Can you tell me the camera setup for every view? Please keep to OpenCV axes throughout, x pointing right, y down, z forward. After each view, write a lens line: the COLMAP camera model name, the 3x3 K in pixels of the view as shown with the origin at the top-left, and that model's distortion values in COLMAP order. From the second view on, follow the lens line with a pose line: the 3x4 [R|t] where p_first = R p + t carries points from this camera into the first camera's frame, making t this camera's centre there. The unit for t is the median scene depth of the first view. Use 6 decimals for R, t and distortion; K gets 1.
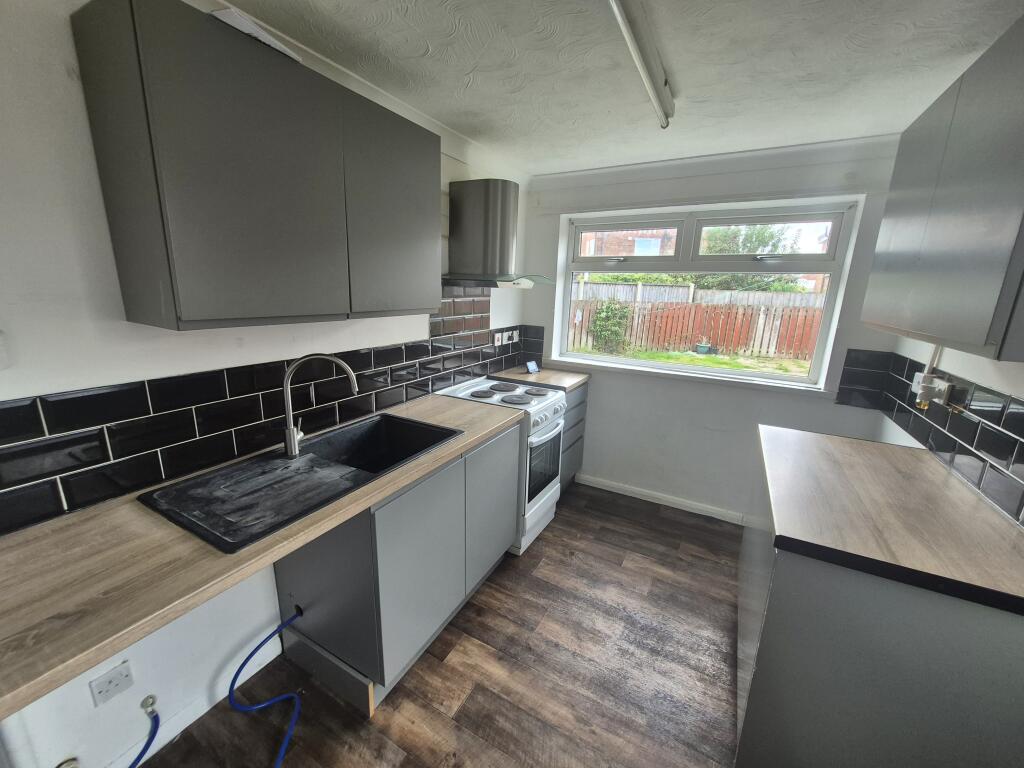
lens RADIAL K [[405.5, 0, 510.3], [0, 405.5, 384.4], [0, 0, 1]] dist [-0.006090, 0.000440]
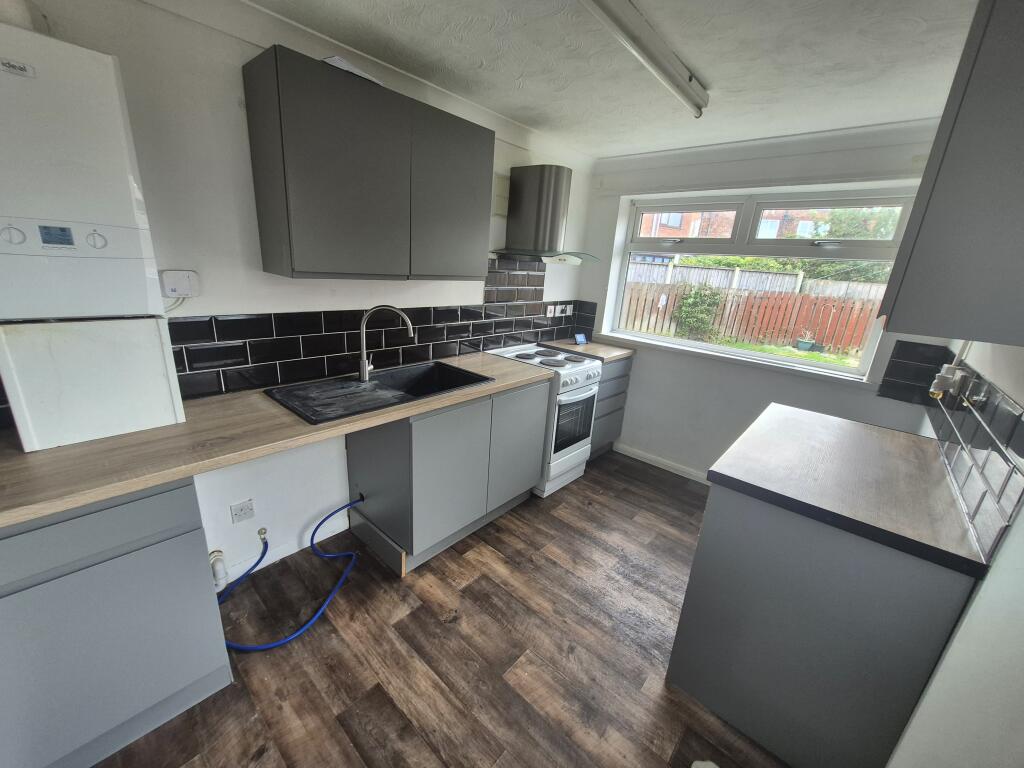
lens RADIAL K [[405.5, 0, 511.7], [0, 405.5, 385.3], [0, 0, 1]] dist [-0.006090, 0.000440]
pose [[0.975891, 0.097174, -0.195432, 0.181135], [-0.087356, 0.994472, 0.058268, 0.061273], [0.200014, -0.039792, 0.978985, -0.193306]]
